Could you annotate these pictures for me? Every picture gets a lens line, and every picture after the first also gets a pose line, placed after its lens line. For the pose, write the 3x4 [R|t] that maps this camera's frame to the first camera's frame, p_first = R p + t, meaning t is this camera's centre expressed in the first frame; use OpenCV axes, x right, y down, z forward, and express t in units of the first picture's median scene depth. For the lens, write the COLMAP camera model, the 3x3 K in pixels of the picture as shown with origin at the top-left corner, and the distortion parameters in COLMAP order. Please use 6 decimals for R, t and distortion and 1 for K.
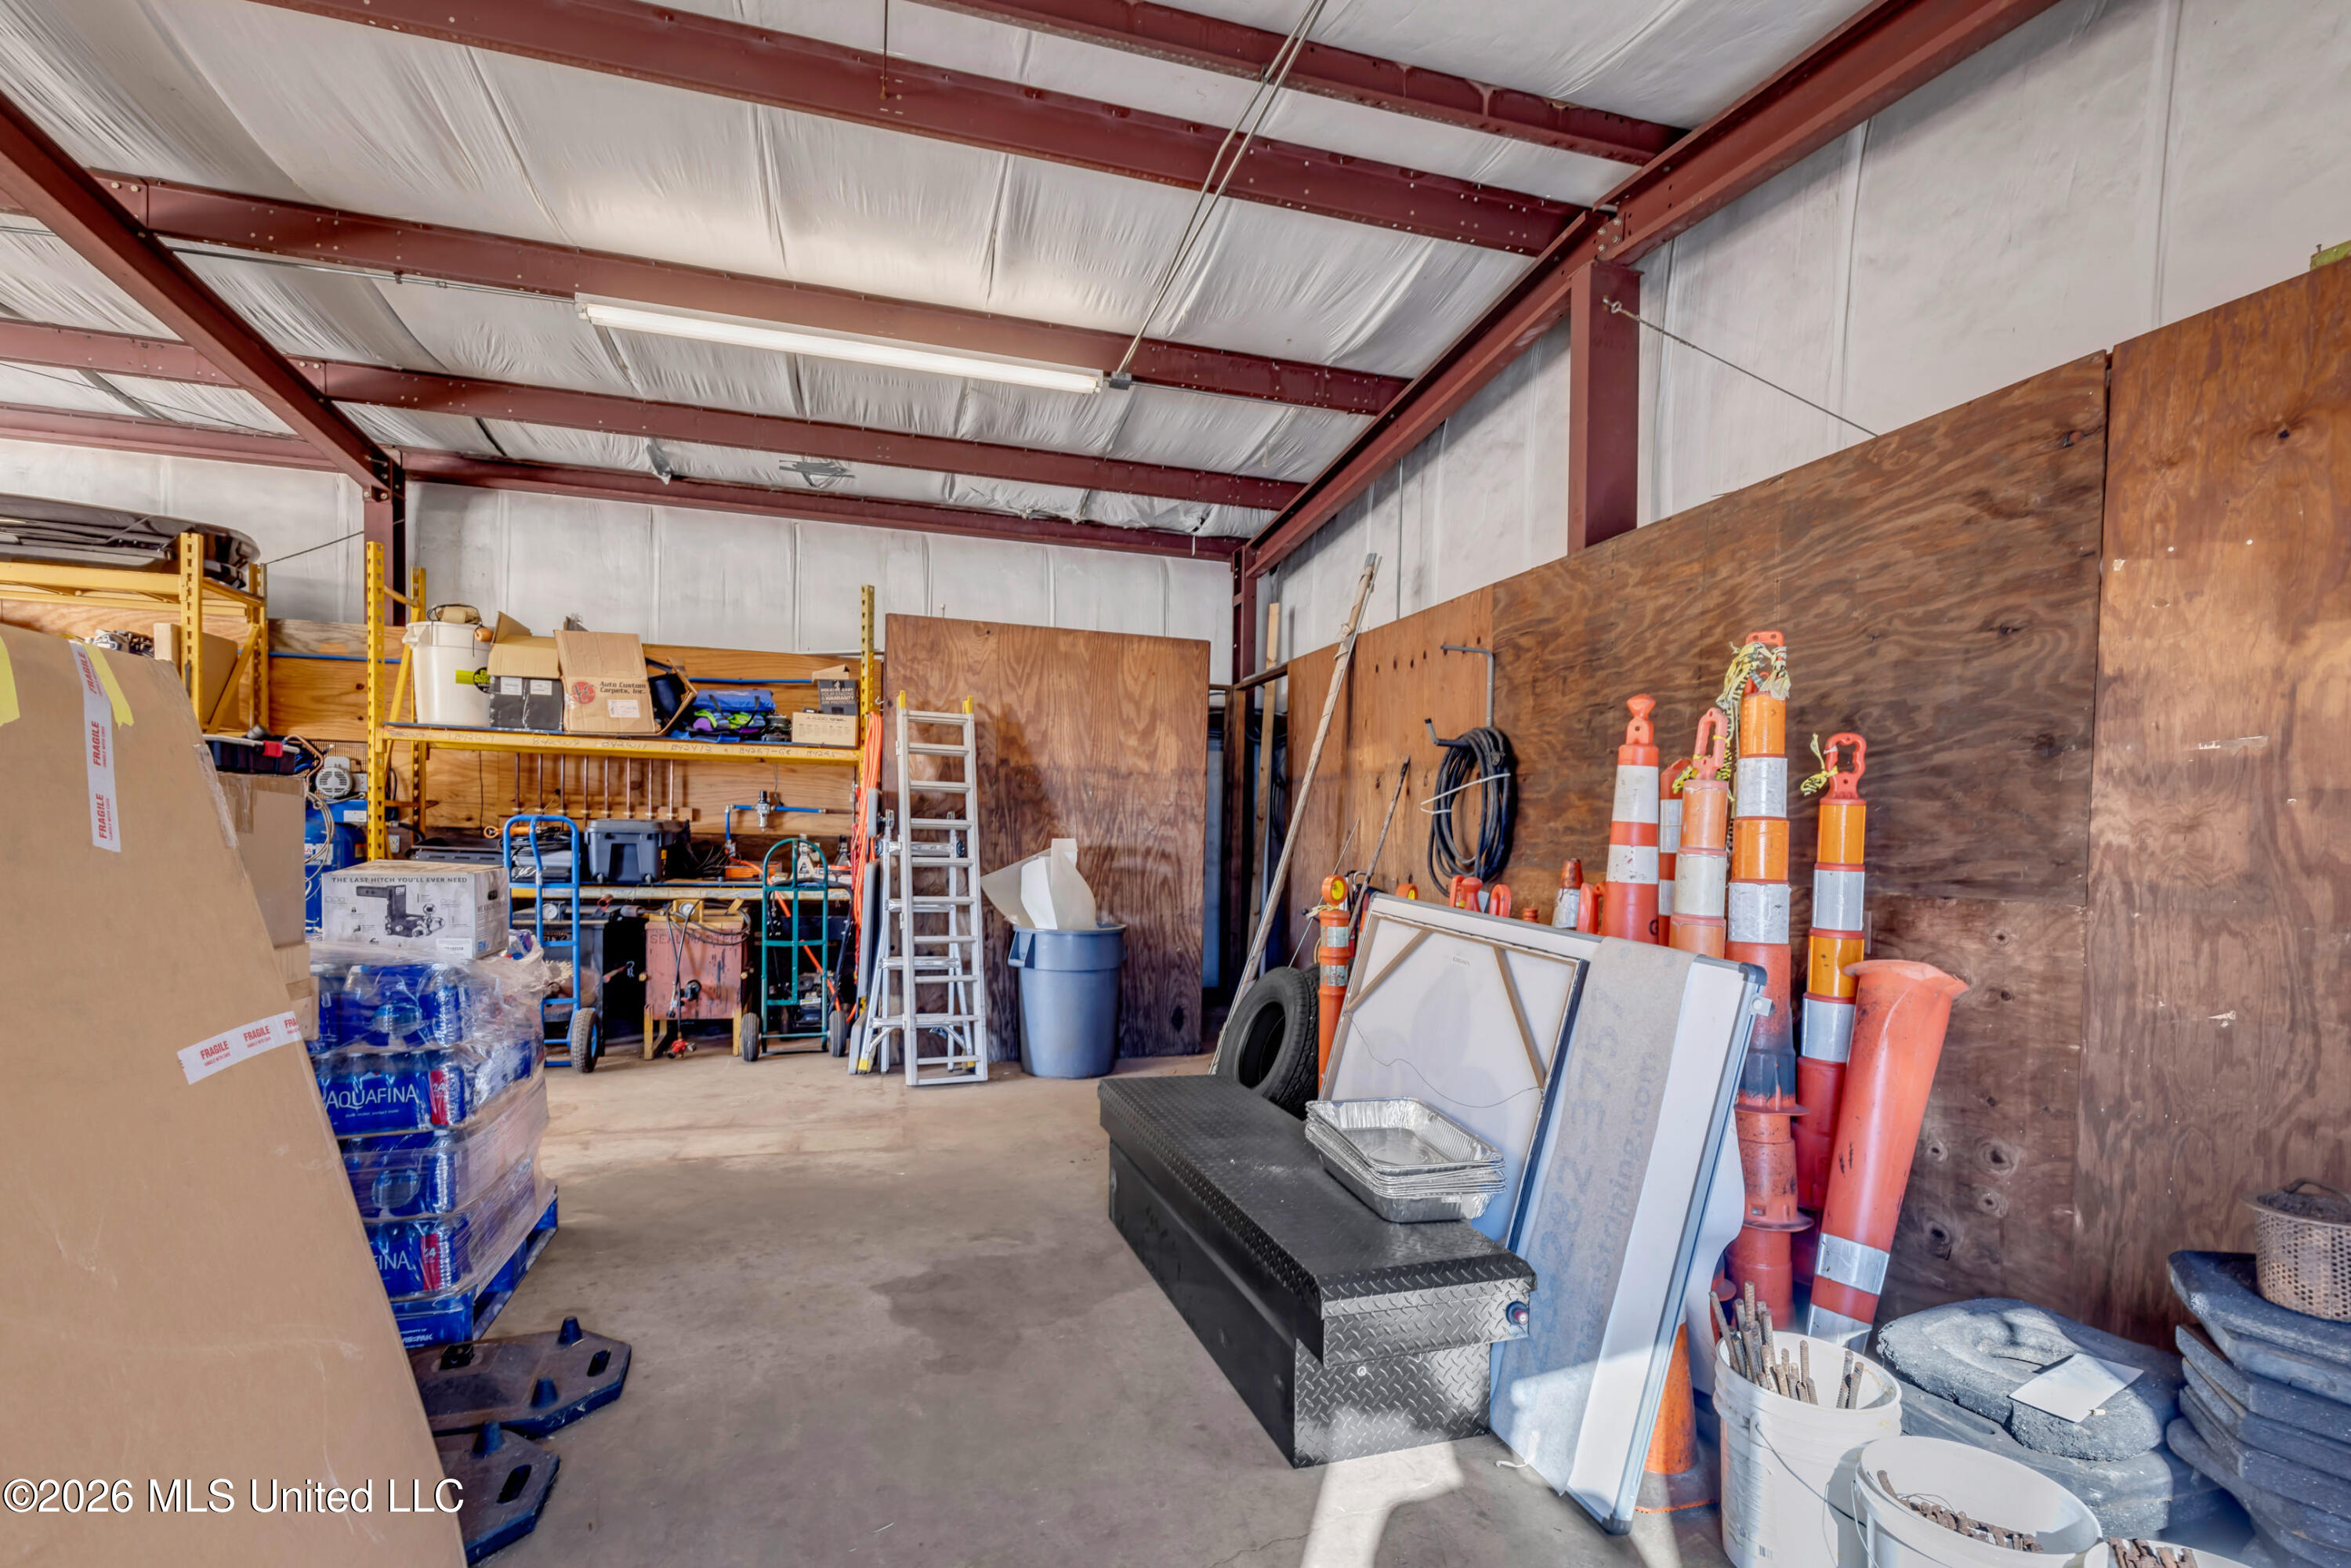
lens RADIAL K [[1155.5, 0, 1174.8], [0, 1155.5, 839.7], [0, 0, 1]] dist [-0.000111, 0.000032]
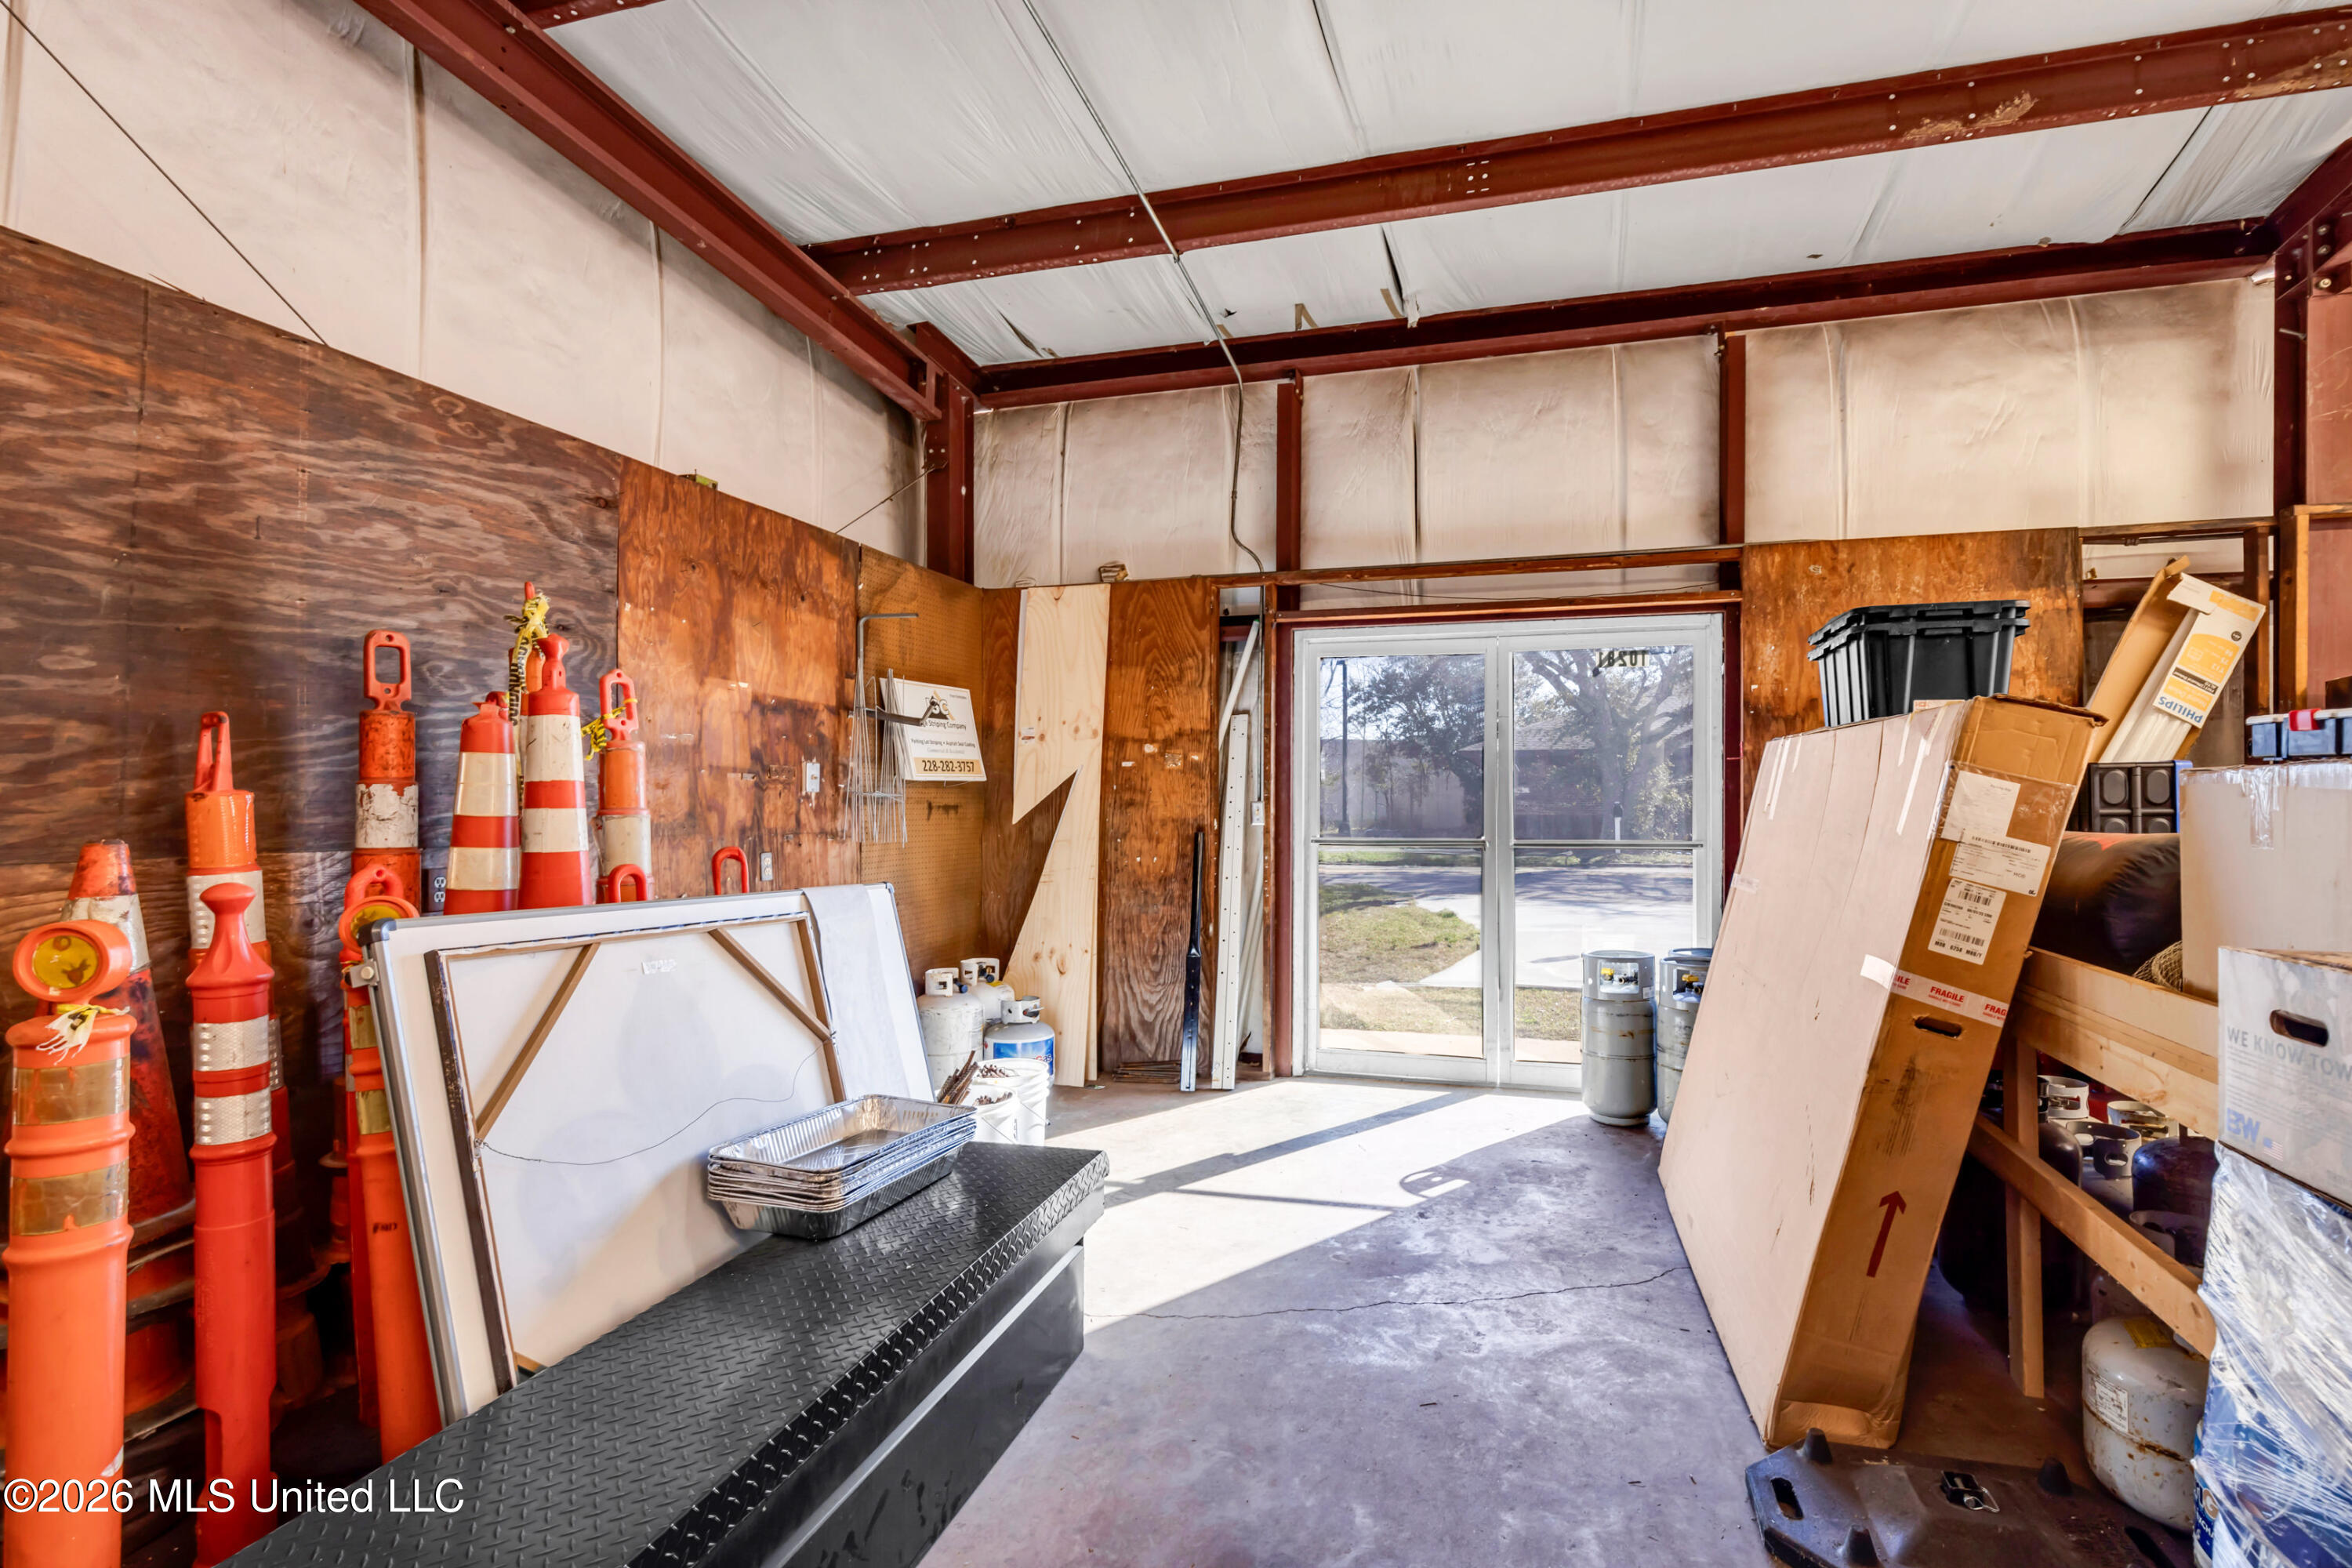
lens RADIAL K [[1070.8, 0, 1186.4], [0, 1070.8, 772.6], [0, 0, 1]] dist [0.001461, 0.000147]
pose [[-0.830980, -0.014595, 0.556110, -0.474555], [-0.020021, 0.999793, -0.003677, -0.030893], [-0.555942, -0.014189, -0.831100, 1.519039]]
